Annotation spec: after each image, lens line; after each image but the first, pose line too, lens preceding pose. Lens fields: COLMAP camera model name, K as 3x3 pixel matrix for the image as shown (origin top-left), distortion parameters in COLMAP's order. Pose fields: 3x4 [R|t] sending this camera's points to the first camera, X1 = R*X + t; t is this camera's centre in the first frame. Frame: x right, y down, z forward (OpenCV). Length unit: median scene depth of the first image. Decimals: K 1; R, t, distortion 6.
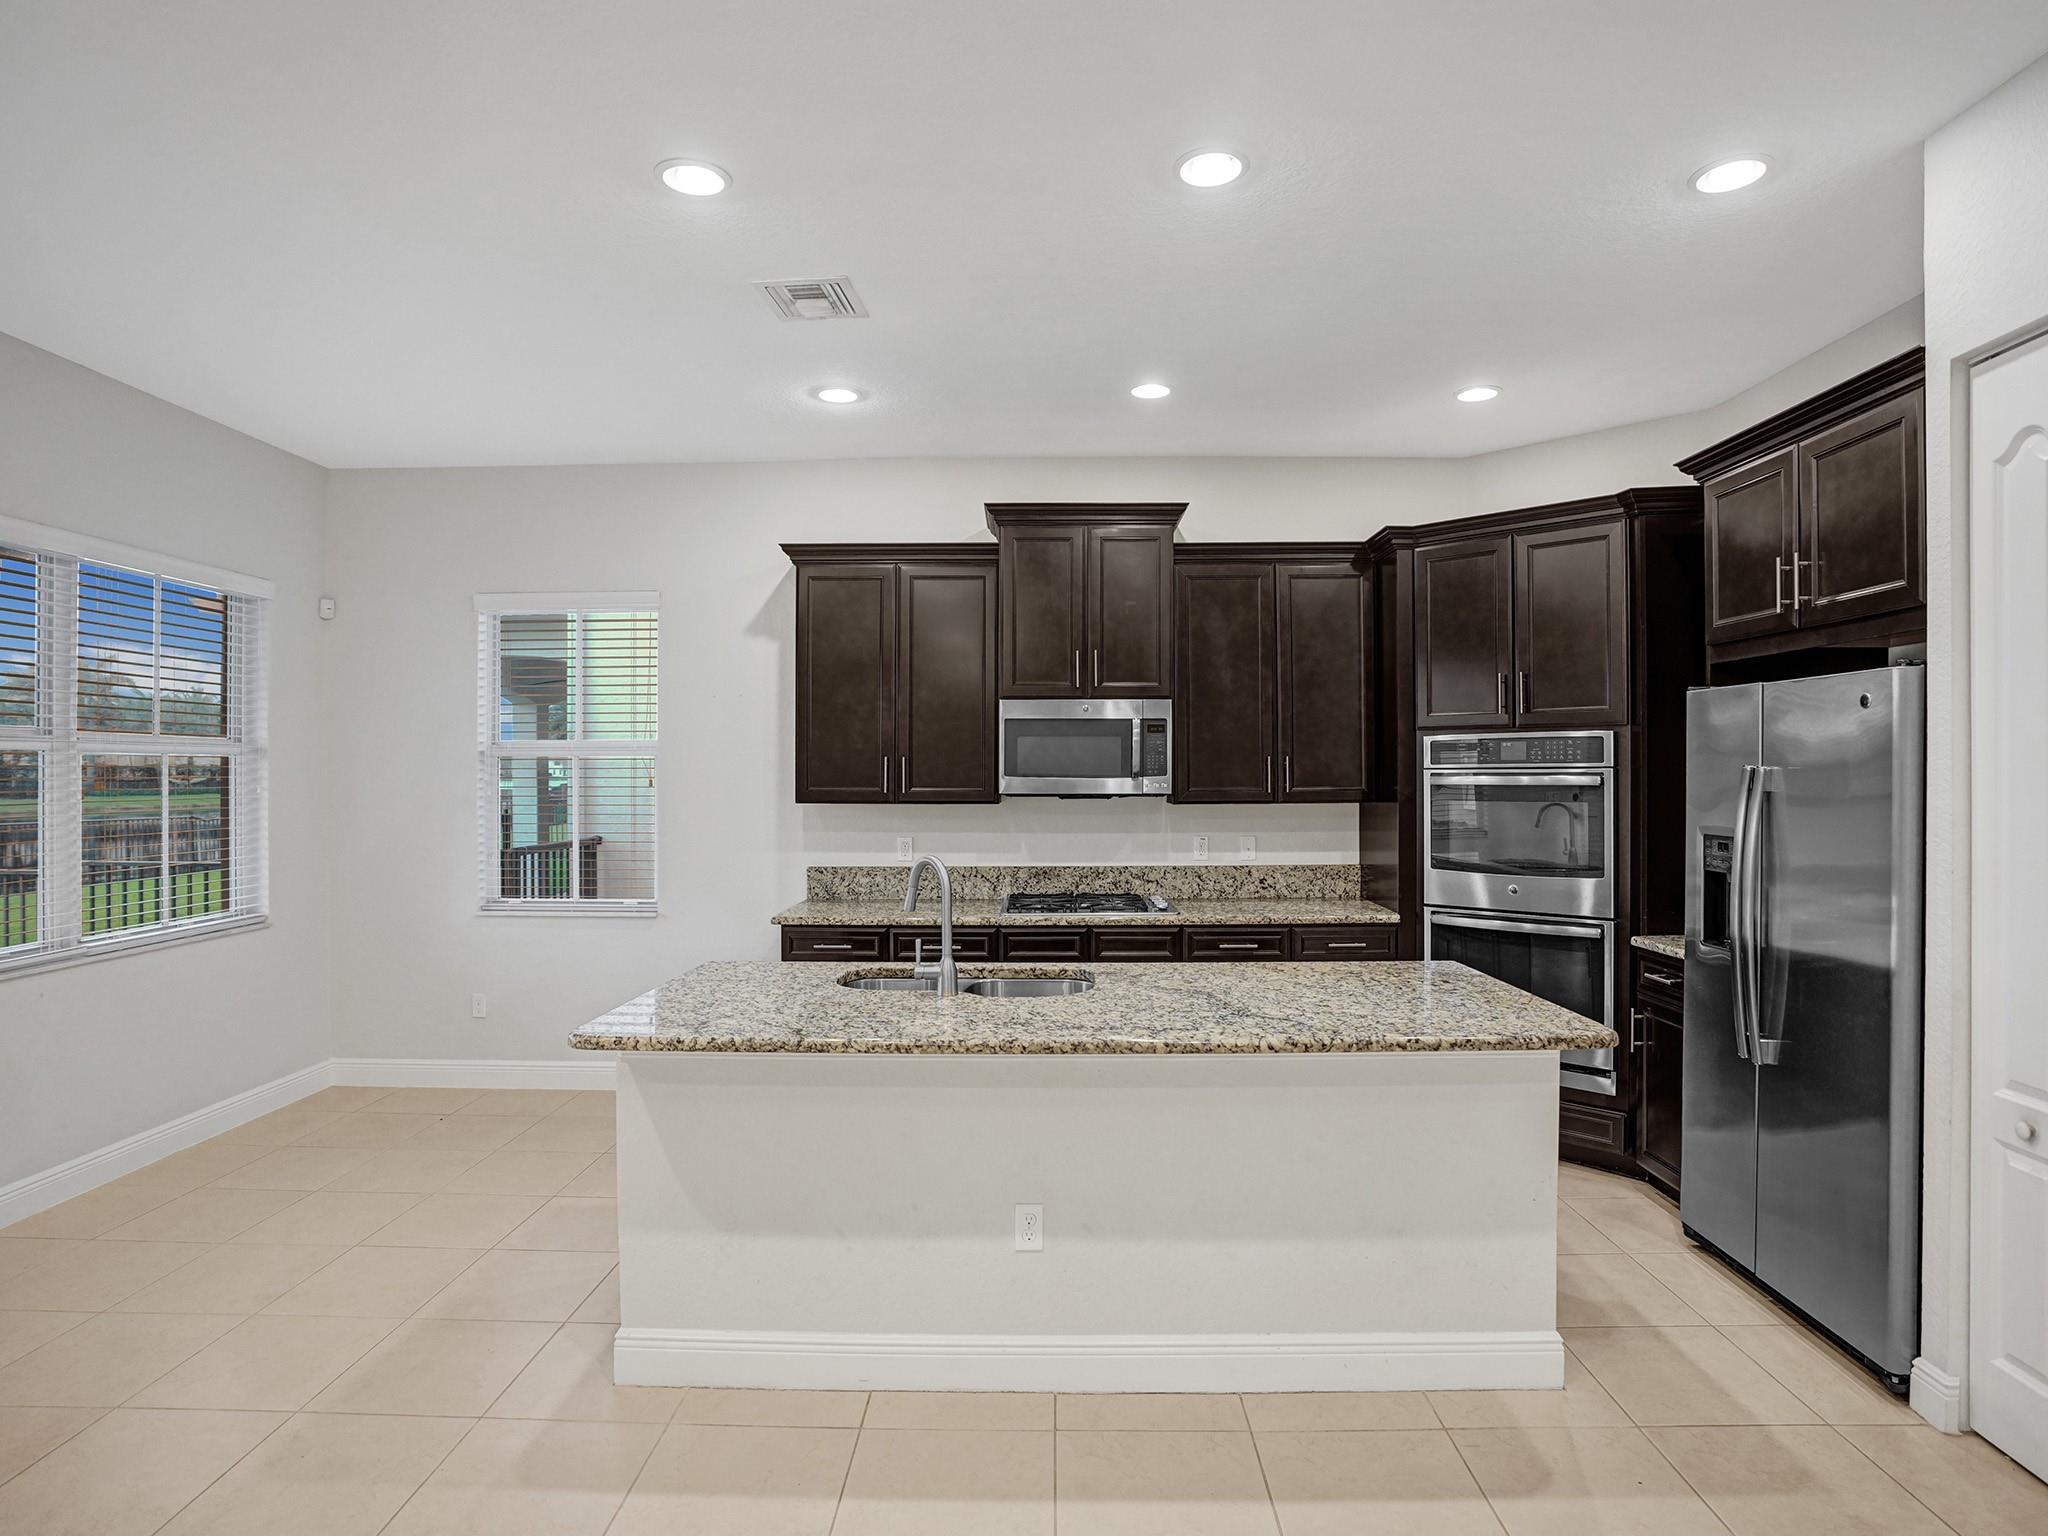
lens RADIAL K [[1098.7, 0, 1046.2], [0, 1098.7, 773.0], [0, 0, 1]] dist [-0.066282, 0.021900]
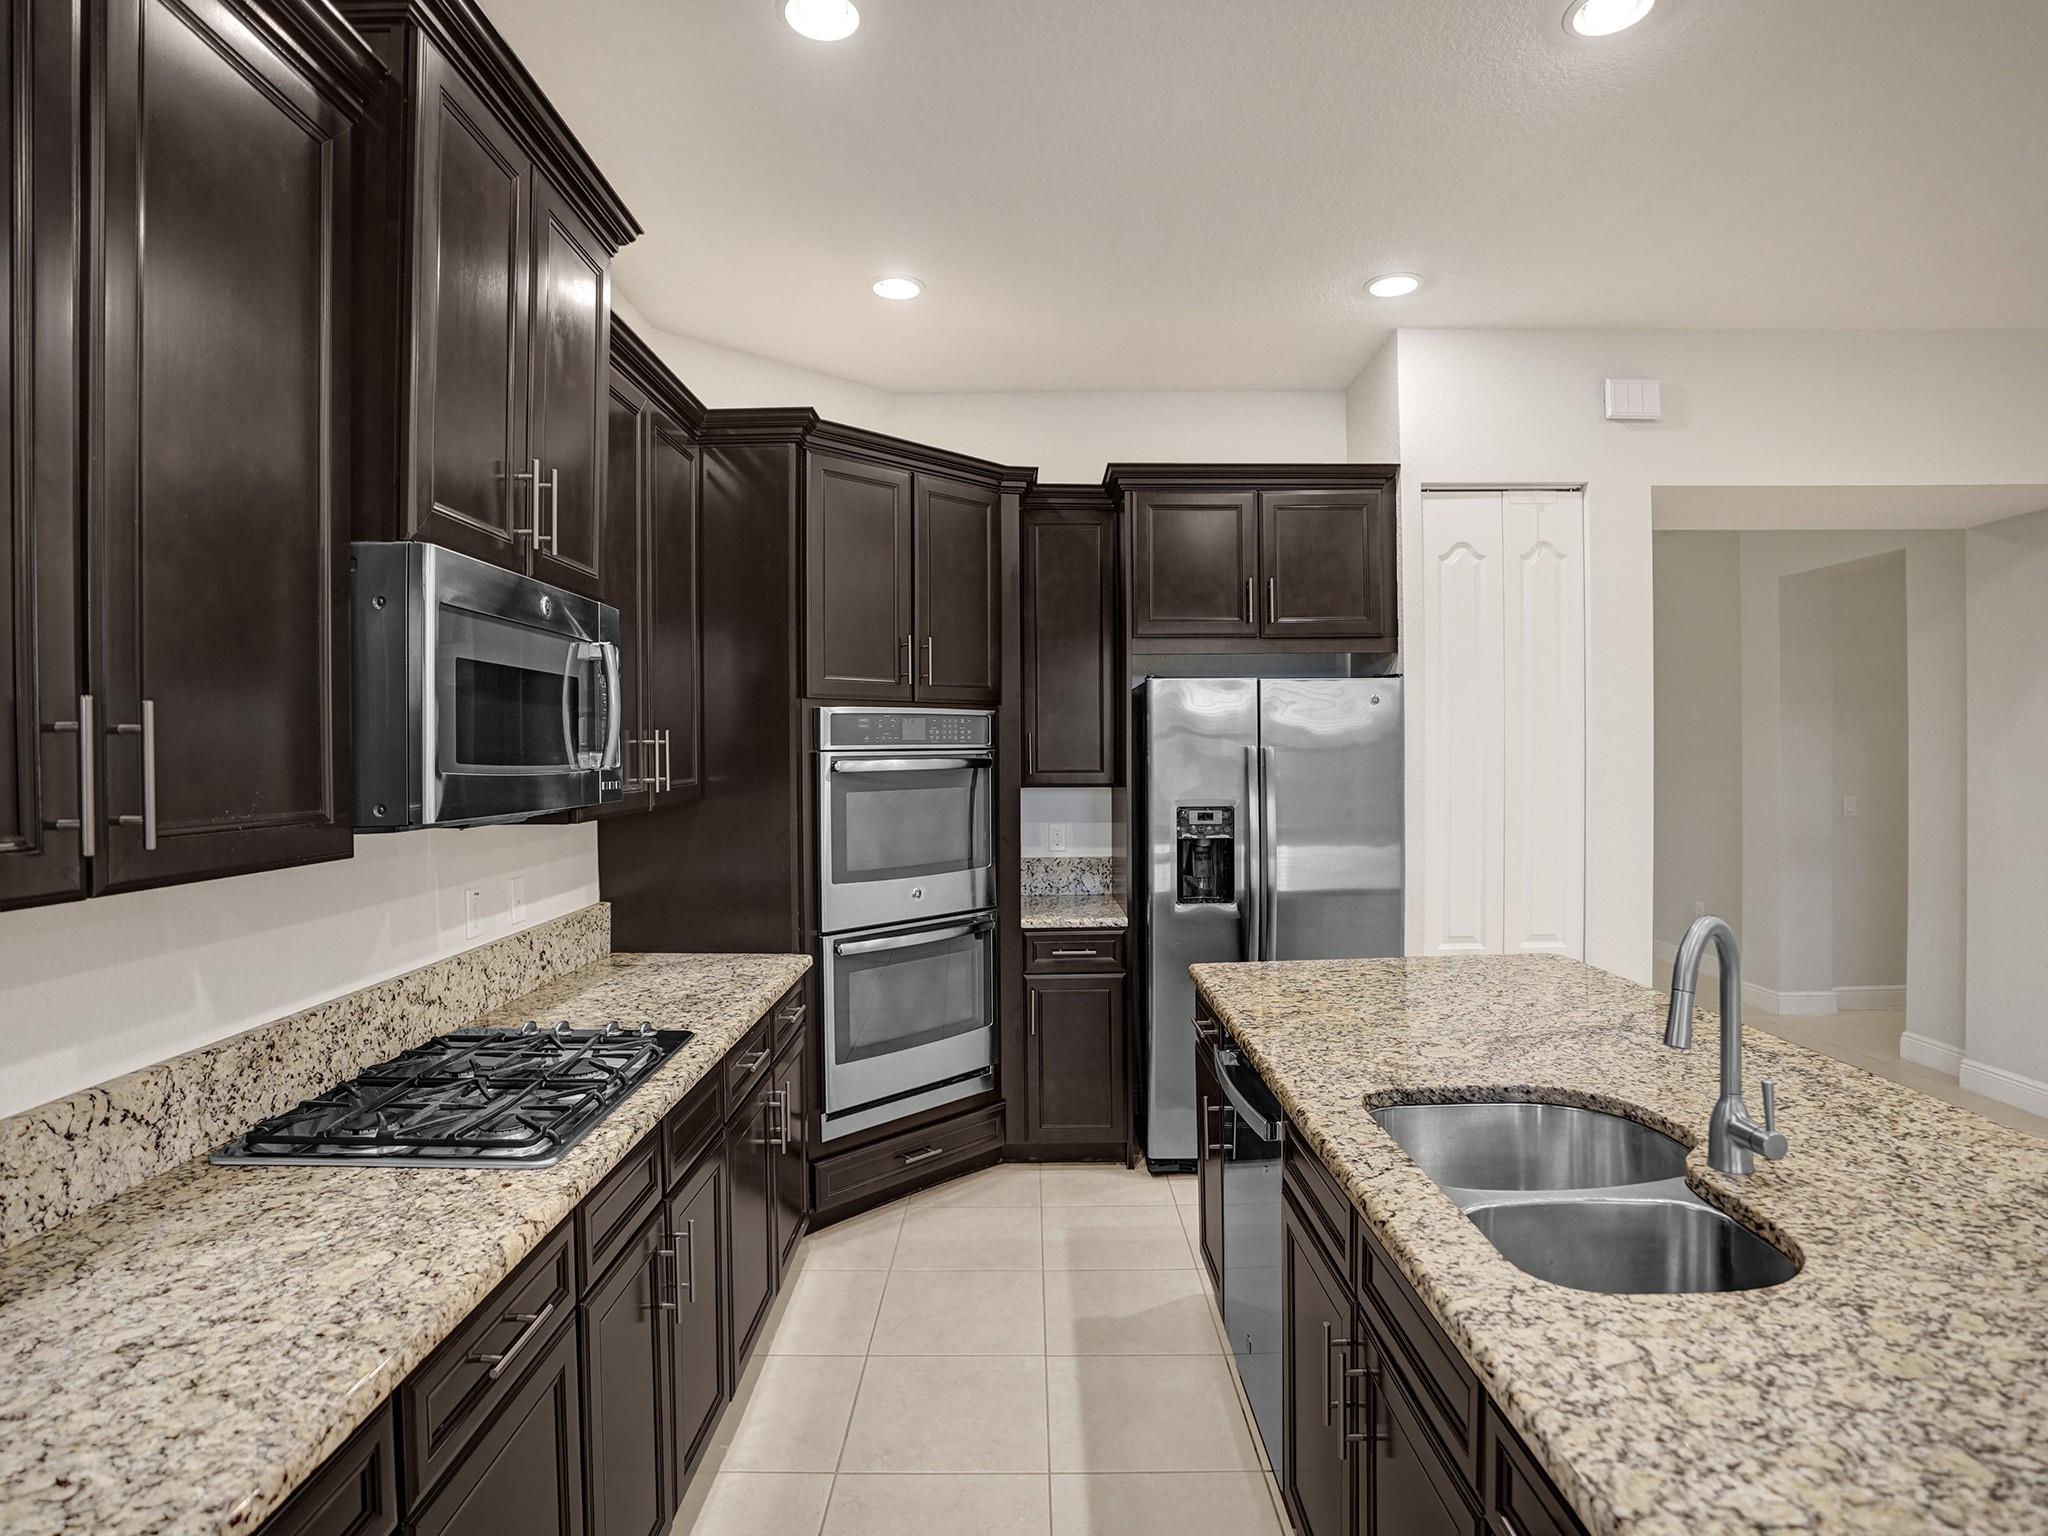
lens RADIAL K [[1098.7, 0, 1041.2], [0, 1098.7, 760.7], [0, 0, 1]] dist [-0.066282, 0.021900]
pose [[-0.003748, -0.007649, 0.999964, -0.389486], [0.006130, 0.999952, 0.007672, -0.002201], [-0.999974, 0.006158, -0.003701, 0.850244]]
